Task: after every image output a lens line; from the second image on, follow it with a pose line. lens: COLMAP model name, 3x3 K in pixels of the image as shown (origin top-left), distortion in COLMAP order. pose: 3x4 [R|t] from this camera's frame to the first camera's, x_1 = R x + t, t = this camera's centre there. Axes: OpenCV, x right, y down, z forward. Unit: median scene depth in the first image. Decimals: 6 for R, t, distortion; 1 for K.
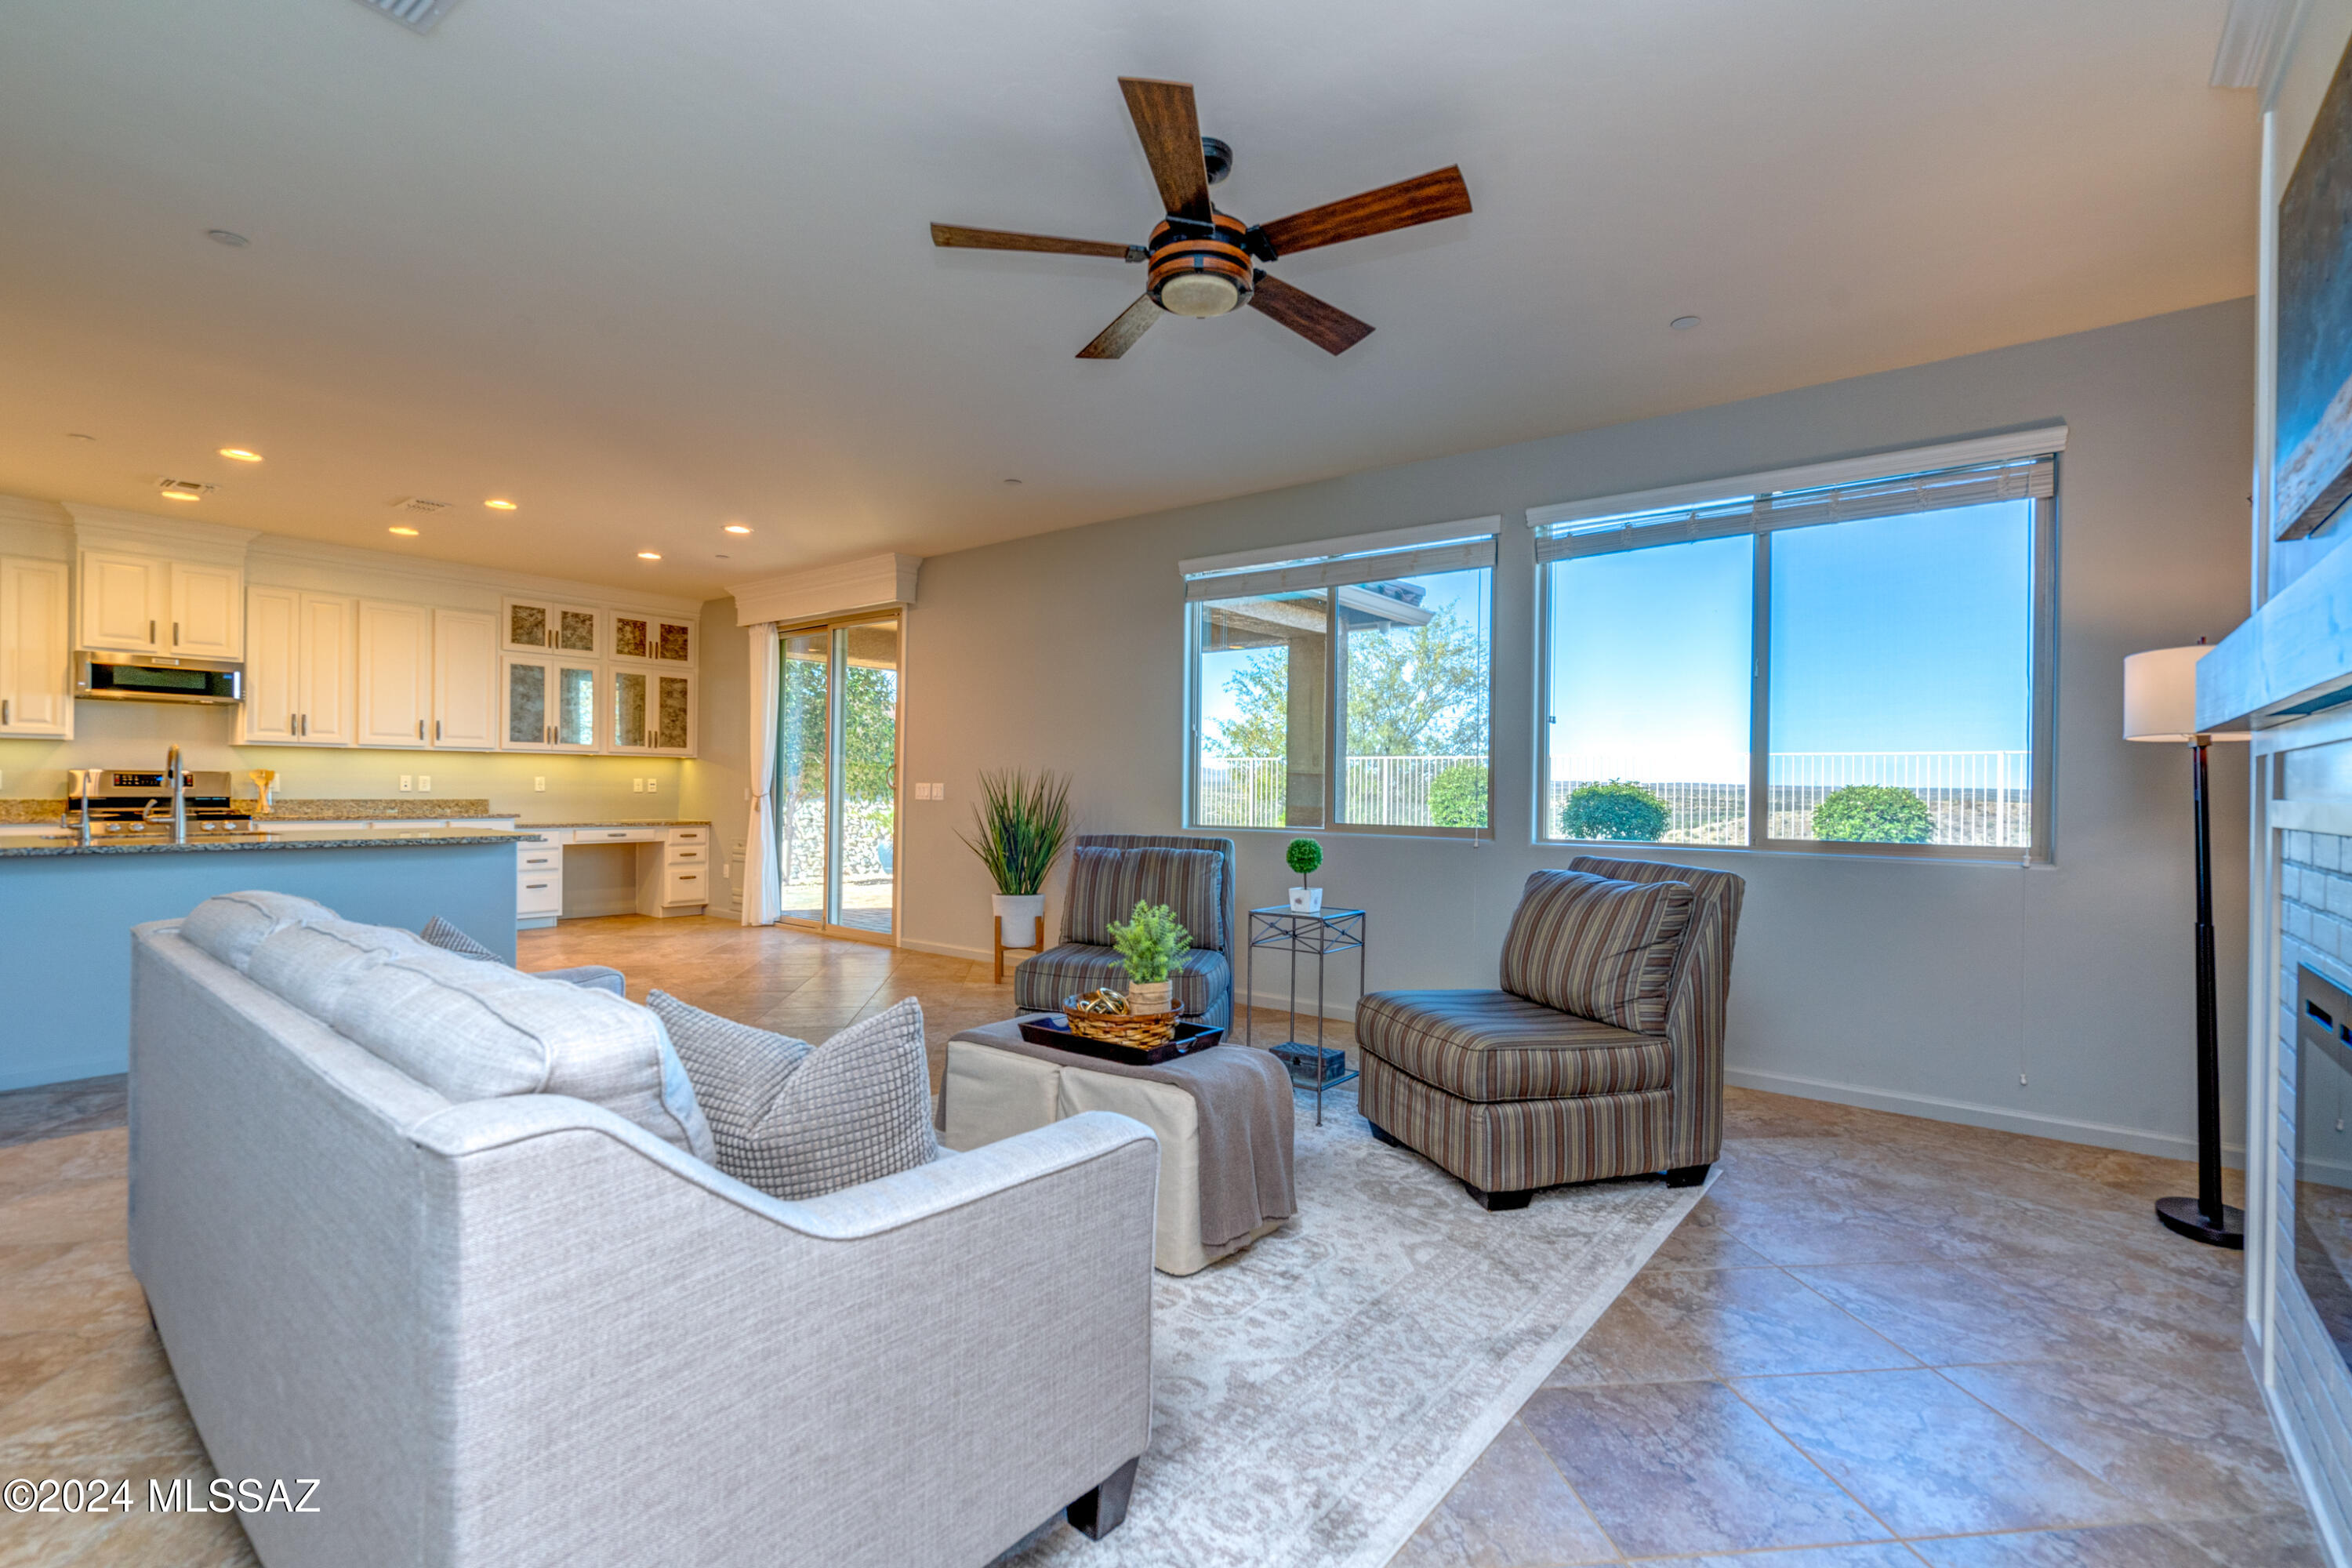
lens RADIAL K [[1061.0, 0, 1189.0], [0, 1061.0, 789.1], [0, 0, 1]] dist [-0.000307, 0.000304]
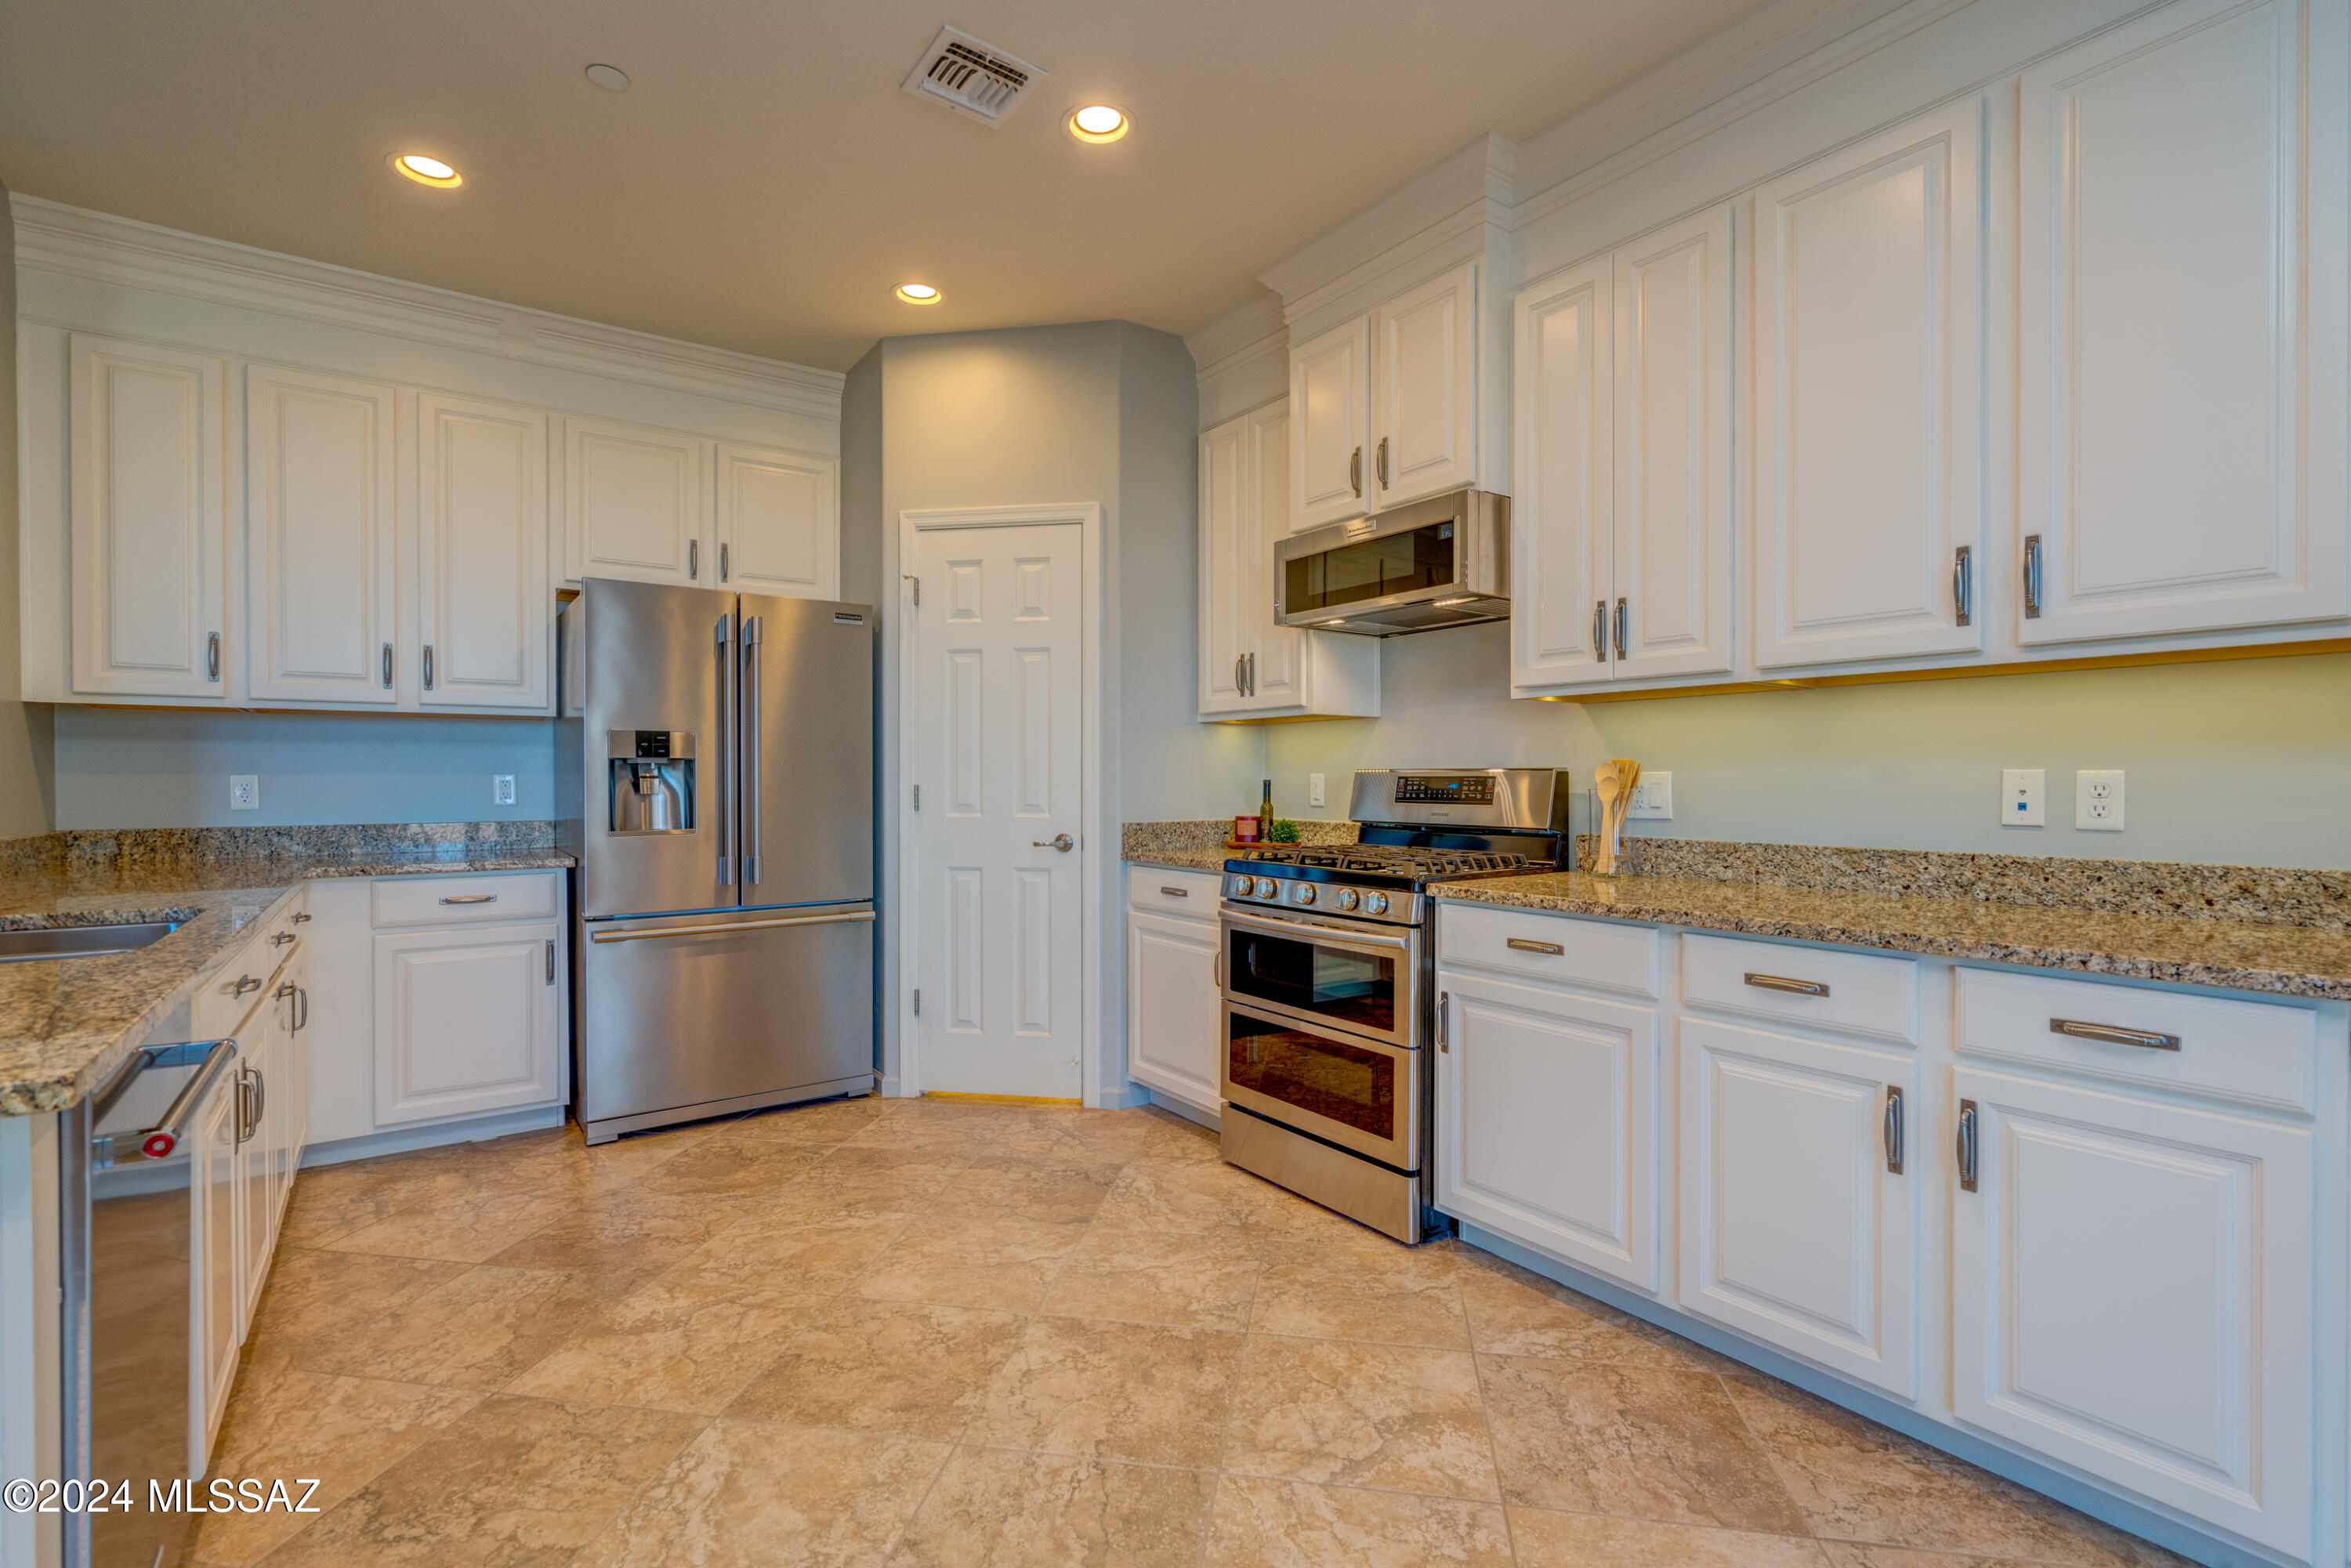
lens RADIAL K [[1074.8, 0, 1175.5], [0, 1074.8, 784.0], [0, 0, 1]] dist [-0.004523, 0.006887]
pose [[-0.278760, -0.009256, -0.960316, -0.495589], [-0.001485, 0.999957, -0.009207, -0.007022], [0.960360, -0.001140, -0.278762, 1.032694]]
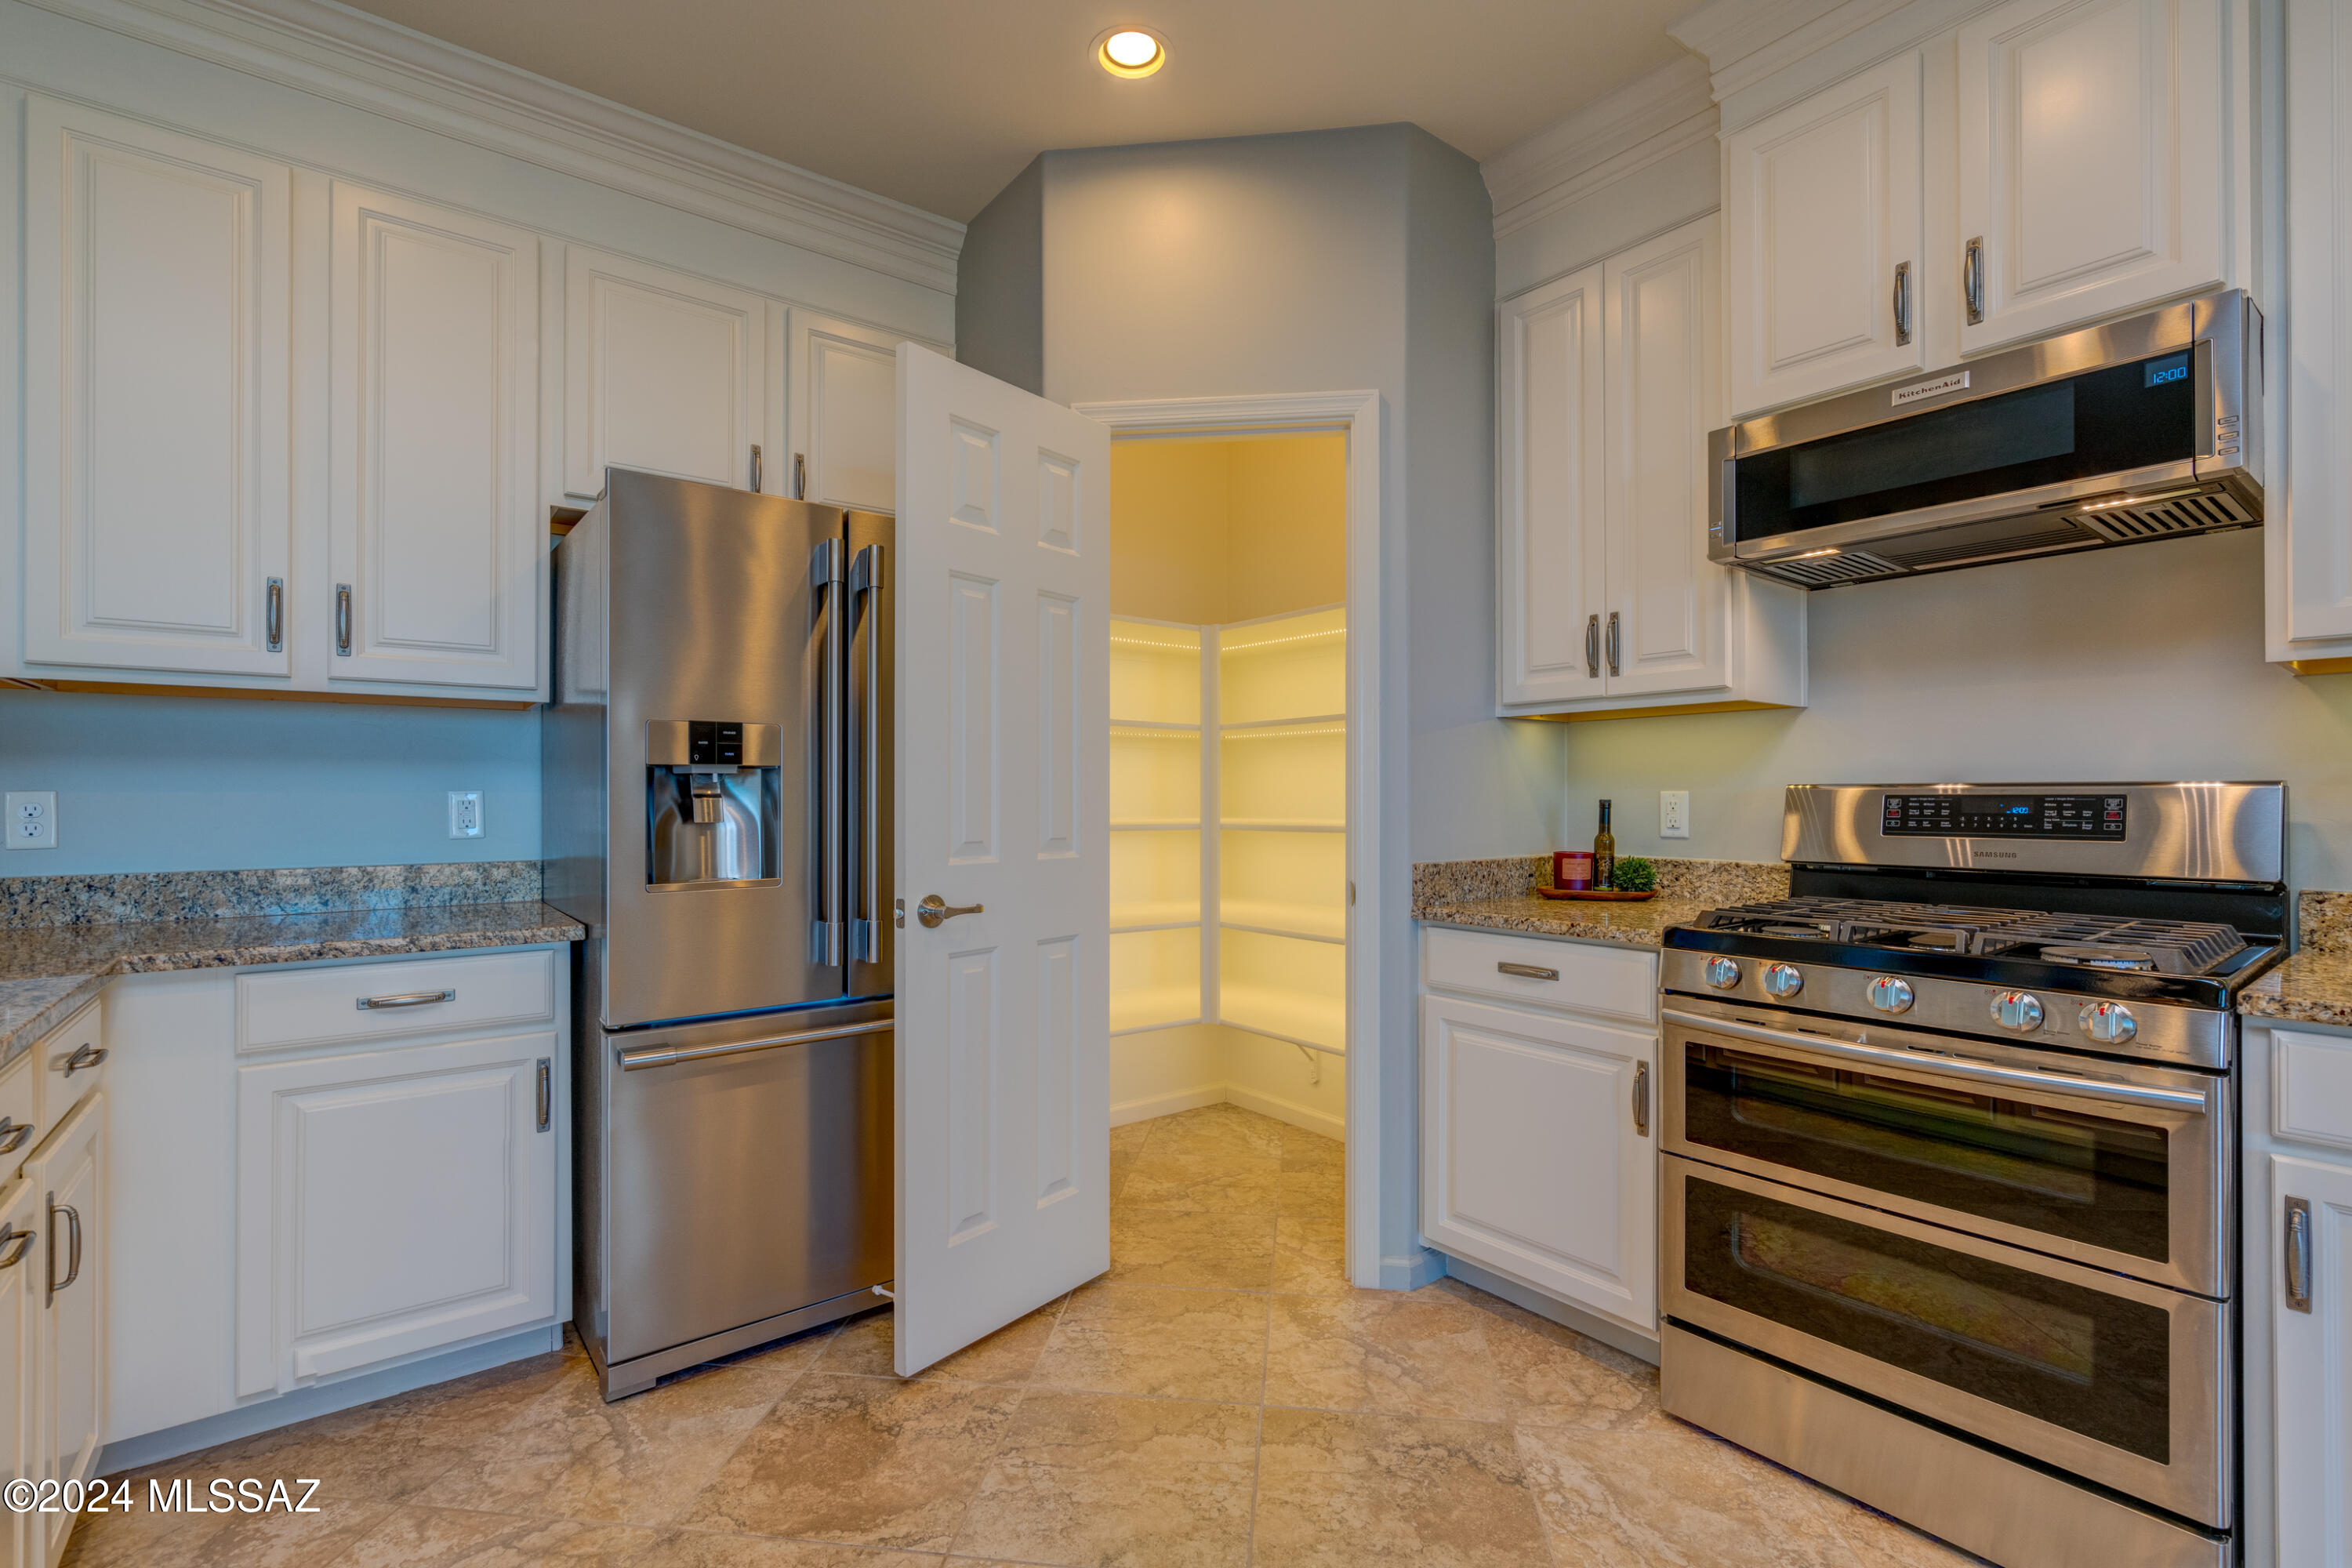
lens RADIAL K [[1061.0, 0, 1189.0], [0, 1061.0, 789.1], [0, 0, 1]] dist [-0.000307, 0.000304]
pose [[-0.227698, -0.020642, -0.973513, -0.643661], [-0.000800, 0.999779, -0.021012, -0.010074], [0.973732, -0.004006, -0.227664, 0.858520]]
